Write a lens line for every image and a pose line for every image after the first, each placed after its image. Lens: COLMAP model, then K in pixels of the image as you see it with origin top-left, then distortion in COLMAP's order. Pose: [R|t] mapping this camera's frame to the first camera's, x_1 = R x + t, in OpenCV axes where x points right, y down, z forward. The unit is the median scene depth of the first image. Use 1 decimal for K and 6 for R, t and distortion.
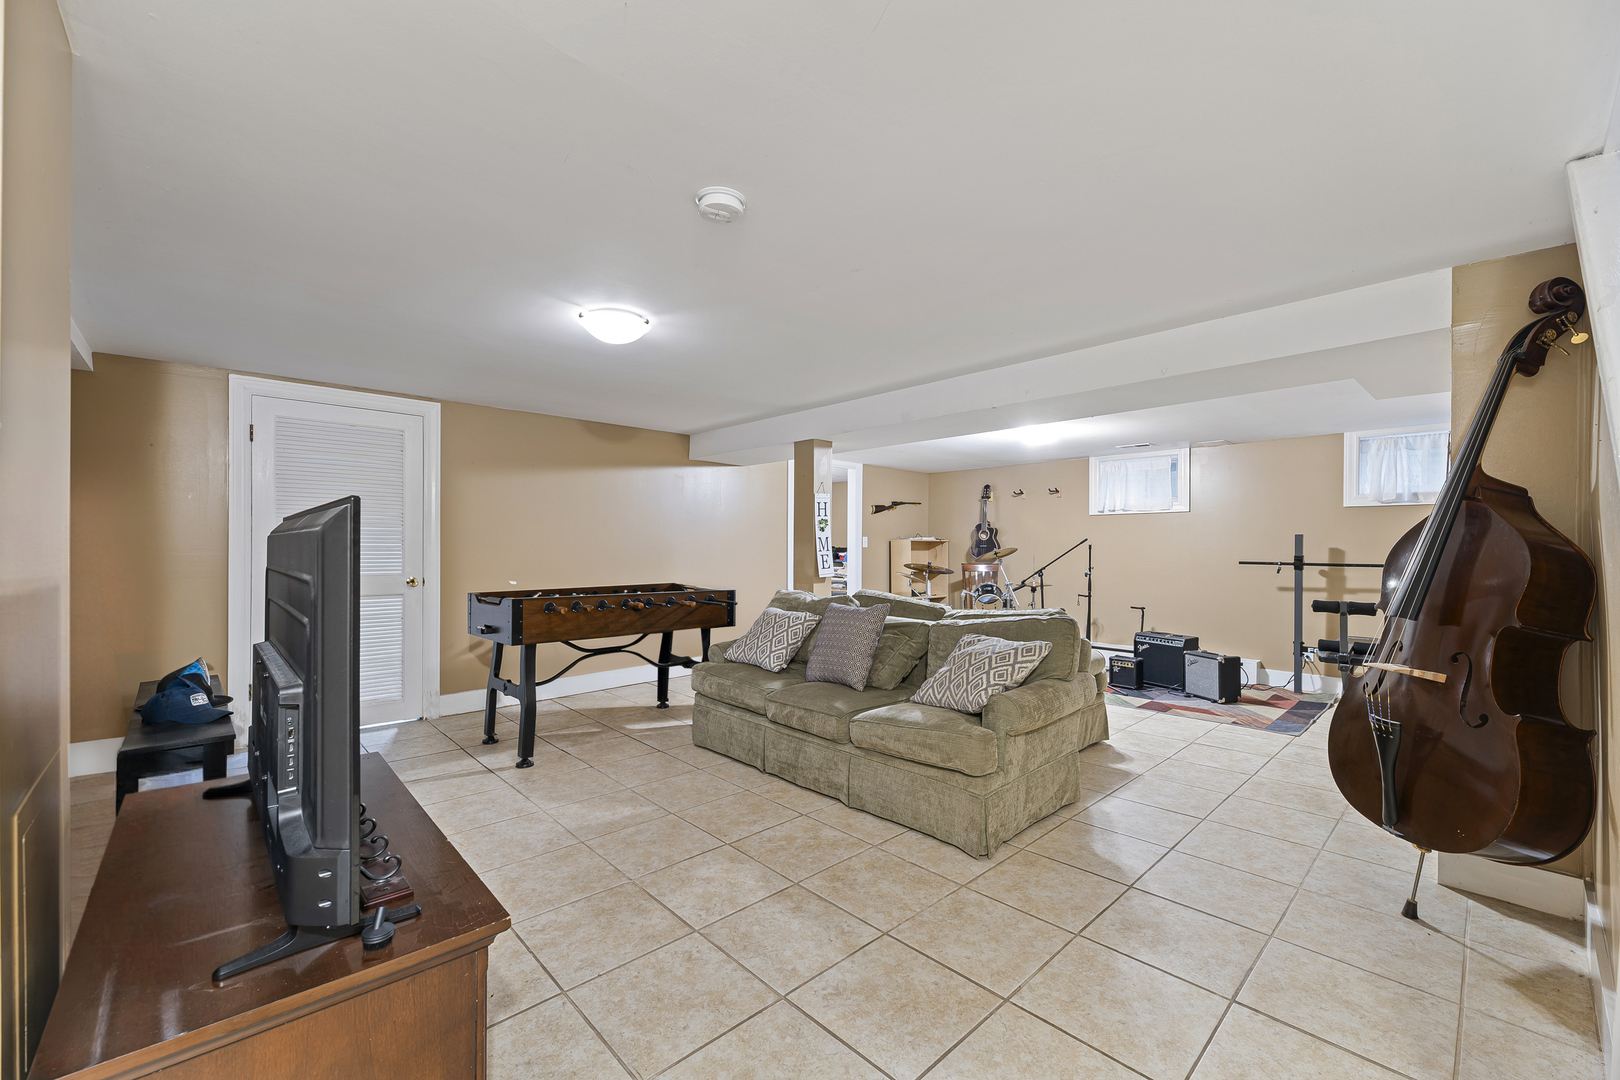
lens RADIAL K [[649.2, 0, 821.0], [0, 649.2, 545.2], [0, 0, 1]] dist [0.004031, -0.002295]
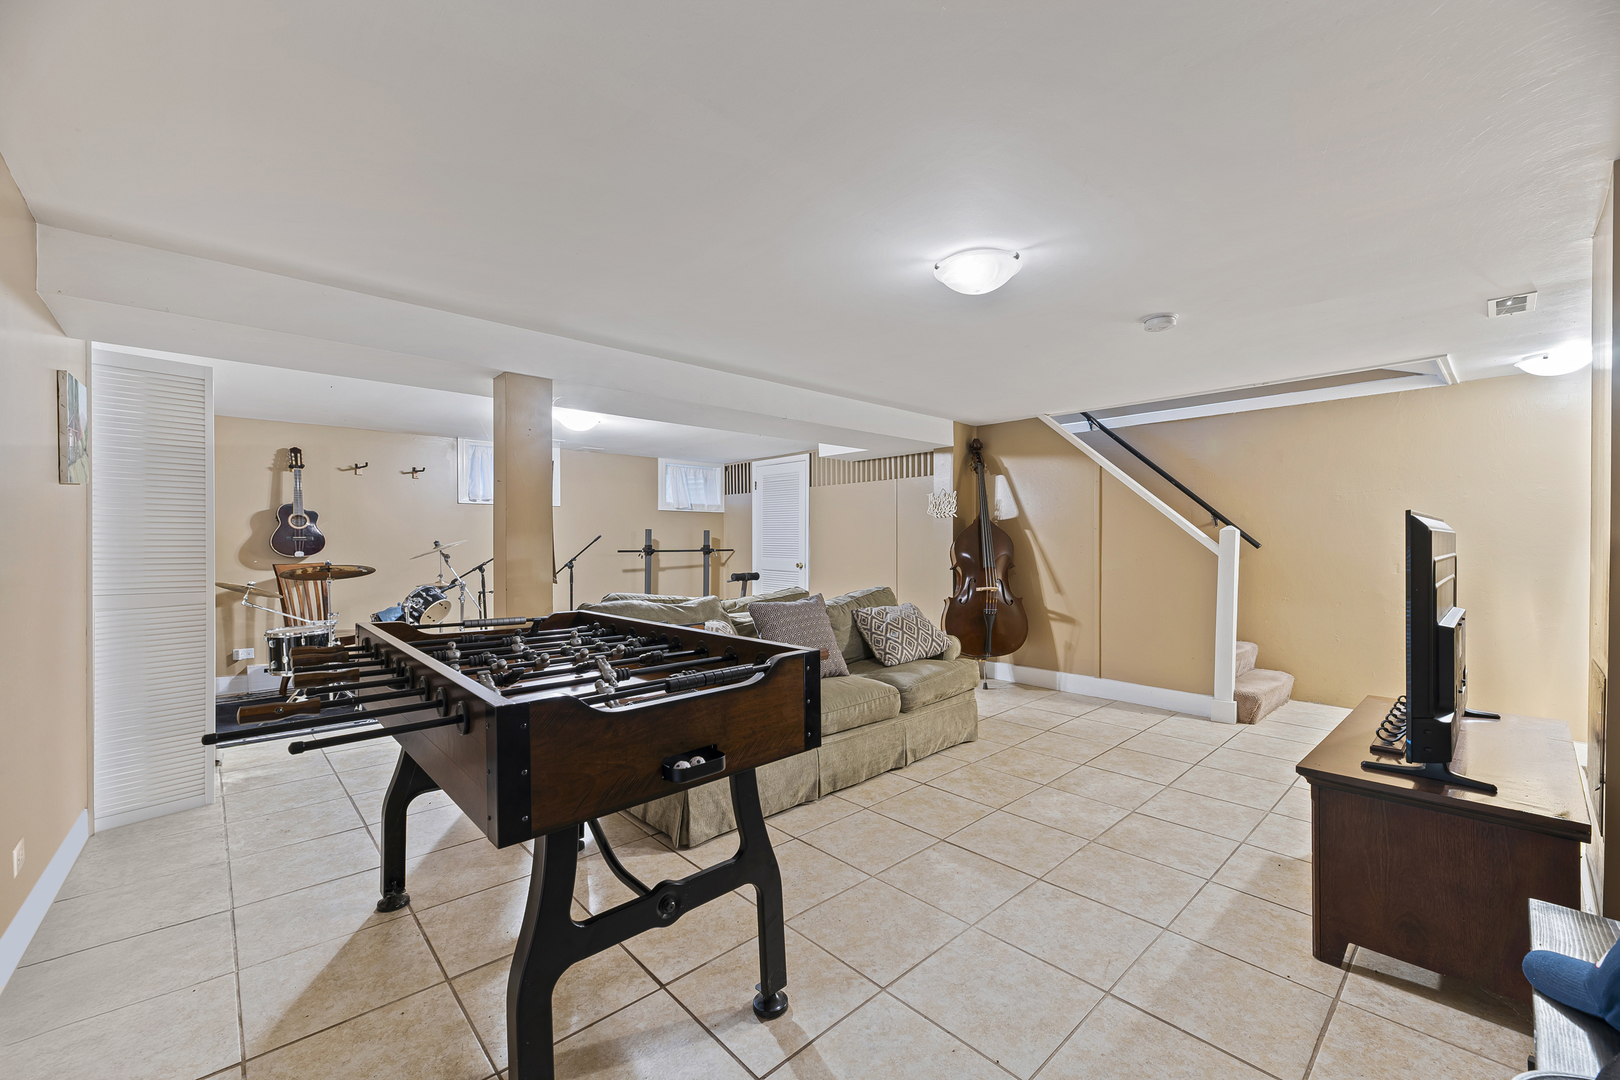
lens RADIAL K [[649.2, 0, 820.5], [0, 649.2, 544.1], [0, 0, 1]] dist [0.004031, -0.002295]
pose [[0.008227, -0.009773, 0.999918, -1.171891], [-0.001162, 0.999951, 0.009783, 0.001596], [-0.999965, -0.001243, 0.008216, 1.221977]]
